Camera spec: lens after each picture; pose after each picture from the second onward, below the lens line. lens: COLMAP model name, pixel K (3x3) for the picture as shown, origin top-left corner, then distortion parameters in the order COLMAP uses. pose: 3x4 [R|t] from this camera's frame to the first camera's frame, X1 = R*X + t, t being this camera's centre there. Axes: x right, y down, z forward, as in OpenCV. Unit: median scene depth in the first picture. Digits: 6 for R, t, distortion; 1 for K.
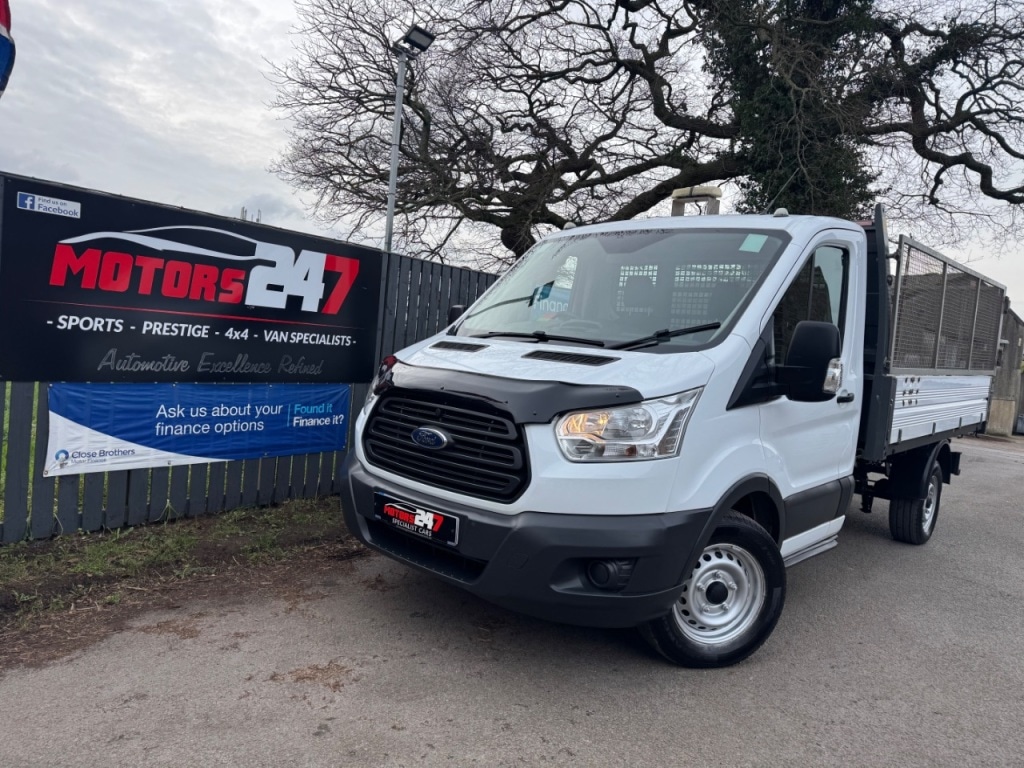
lens RADIAL K [[716.4, 0, 512.0], [0, 716.4, 382.9], [0, 0, 1]] dist [0.051807, -0.058844]
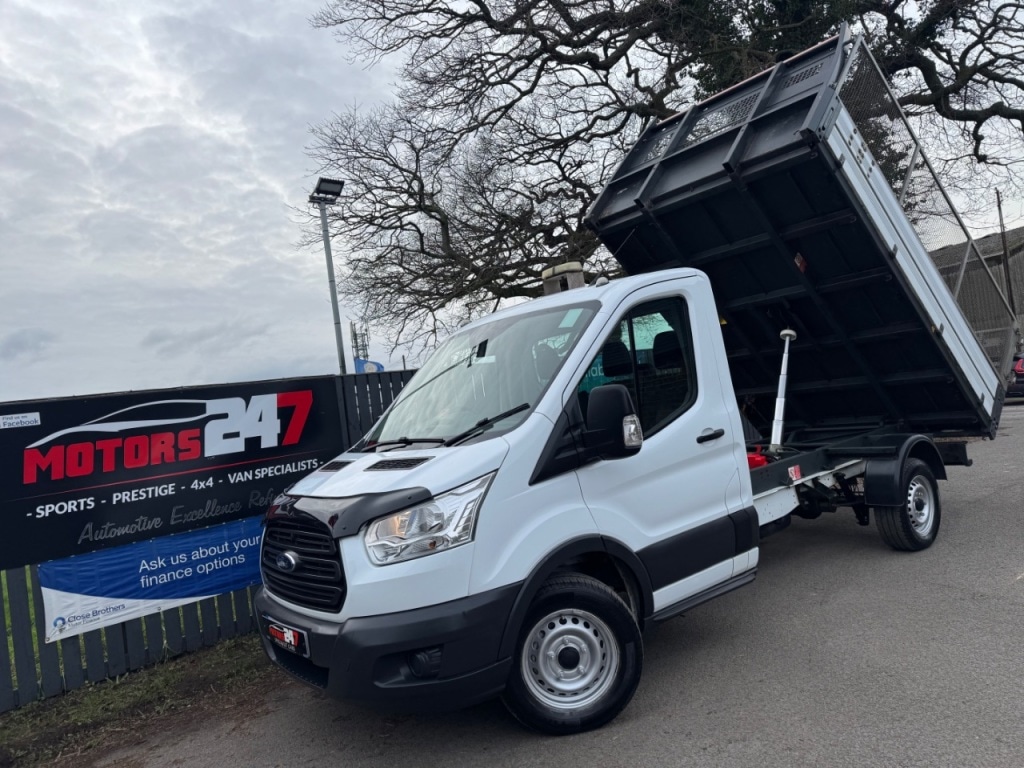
lens RADIAL K [[716.4, 0, 511.5], [0, 716.4, 382.5], [0, 0, 1]] dist [0.051807, -0.058844]
pose [[0.961383, -0.221667, -0.163118, 0.345626], [0.207708, 0.973232, -0.098373, -0.010615], [0.180558, 0.060694, 0.981690, -0.052849]]
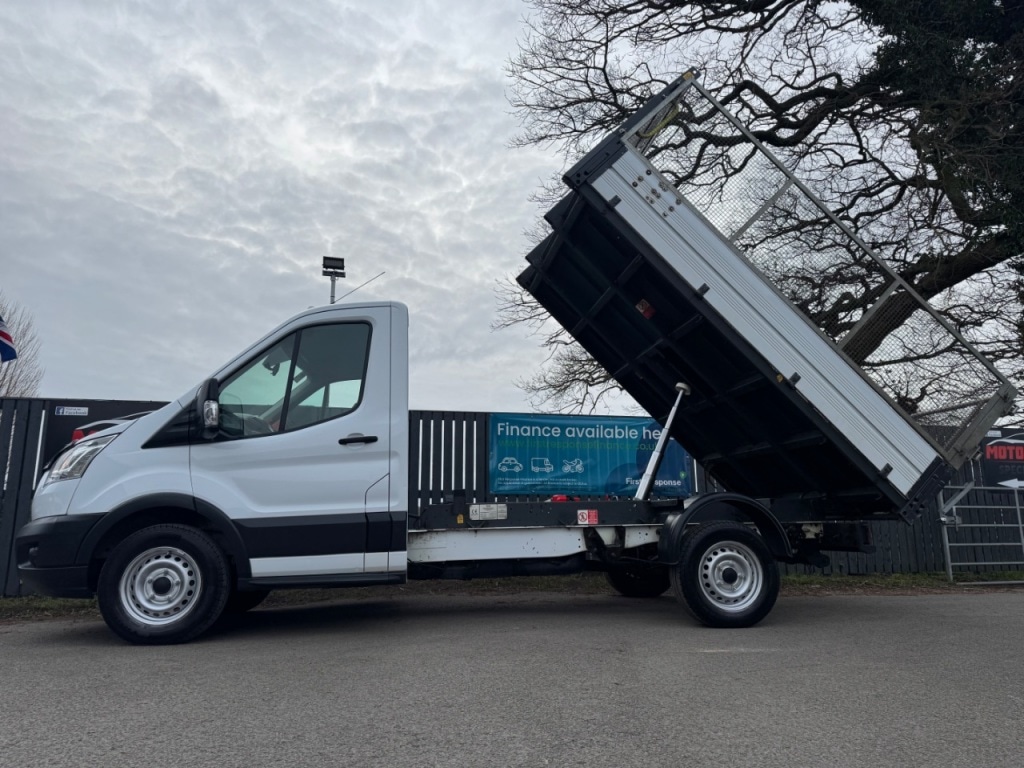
lens RADIAL K [[716.4, 0, 507.1], [0, 716.4, 380.2], [0, 0, 1]] dist [0.051807, -0.058844]
pose [[0.769946, -0.218908, -0.599385, 1.268551], [0.034669, 0.952277, -0.303258, 0.268062], [0.637166, 0.212713, 0.740792, 0.255221]]
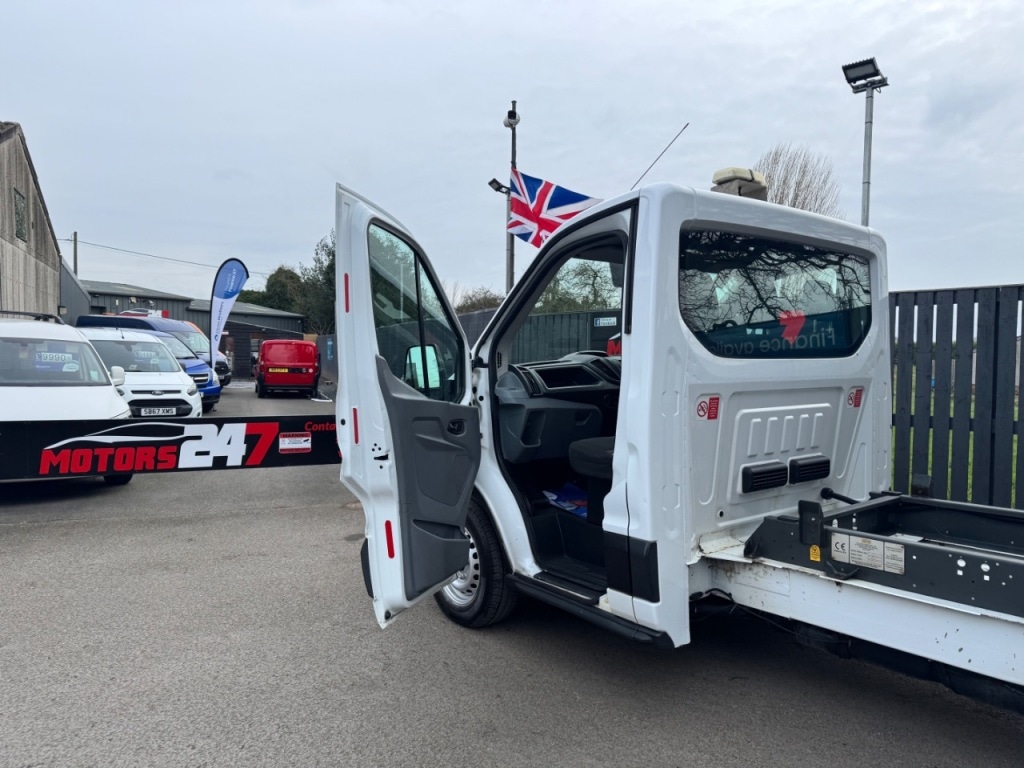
lens RADIAL K [[716.4, 0, 518.5], [0, 716.4, 388.9], [0, 0, 1]] dist [0.051807, -0.058844]
pose [[-0.179016, -0.041301, -0.982979, 1.155470], [-0.079241, 0.996478, -0.027437, 0.009740], [0.980650, 0.072981, -0.181658, 0.985984]]
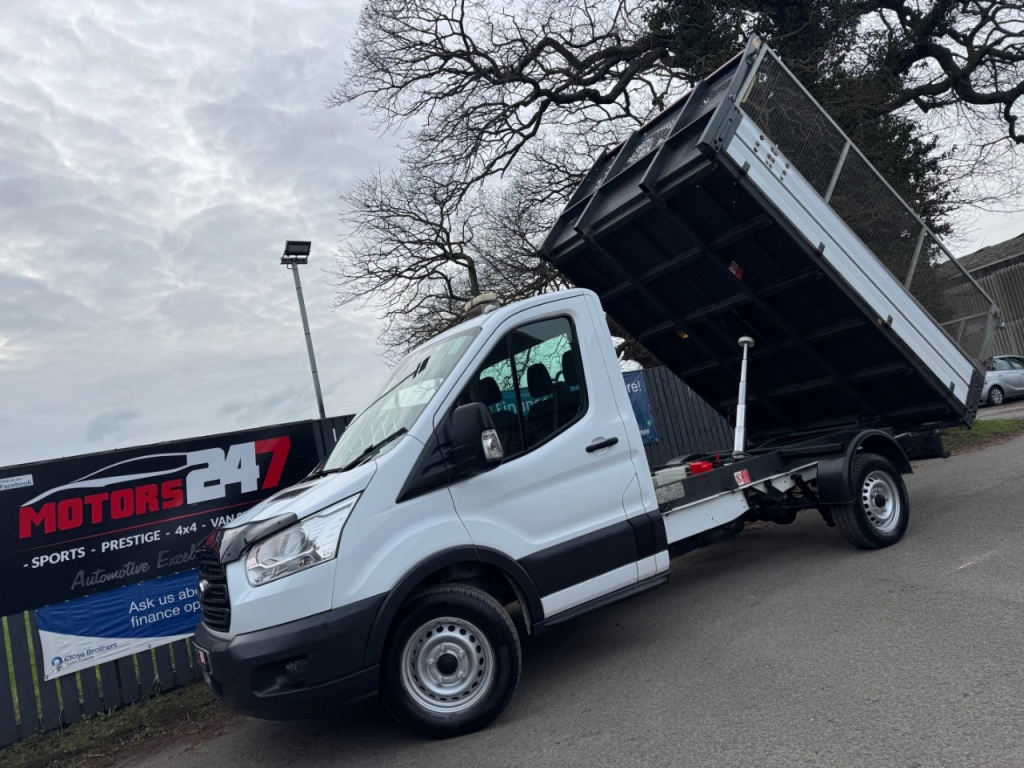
lens RADIAL K [[716.4, 0, 515.9], [0, 716.4, 383.8], [0, 0, 1]] dist [0.051807, -0.058844]
pose [[0.913021, -0.315530, -0.258522, 0.600430], [0.276861, 0.944779, -0.175327, 0.079379], [0.299567, 0.088503, 0.949961, -0.047658]]
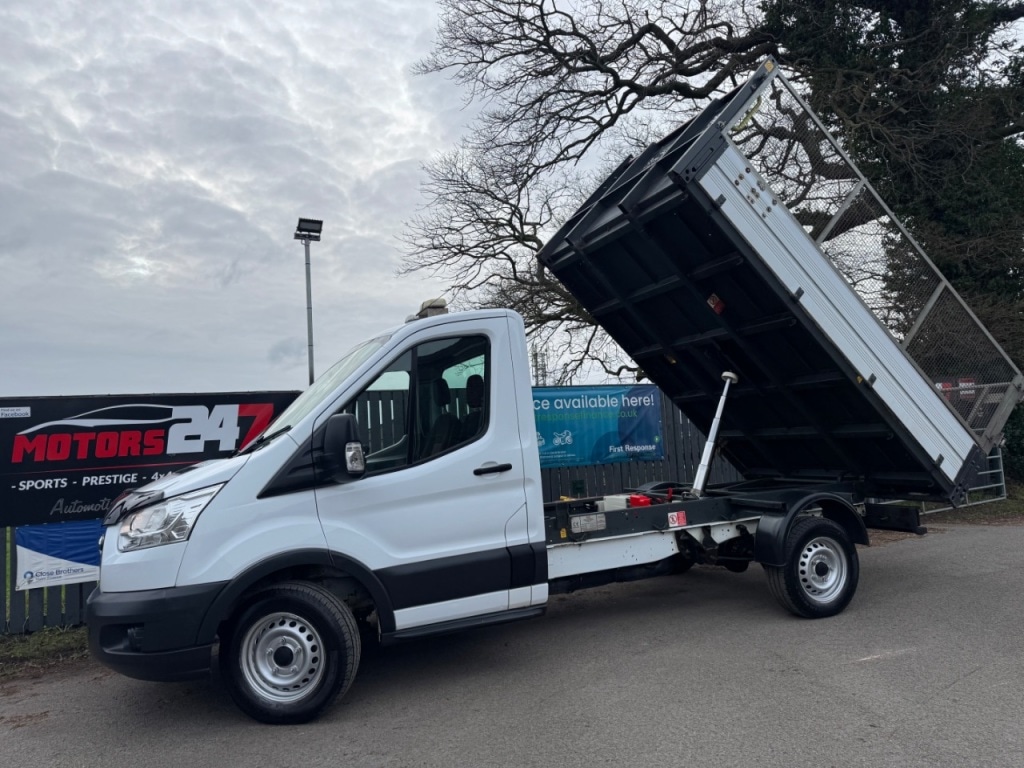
lens RADIAL K [[716.4, 0, 507.2], [0, 716.4, 382.4], [0, 0, 1]] dist [0.051807, -0.058844]
pose [[0.895551, -0.174615, -0.409266, 0.870498], [0.112186, 0.978675, -0.172072, 0.073309], [0.430584, 0.108185, 0.896043, 0.042921]]
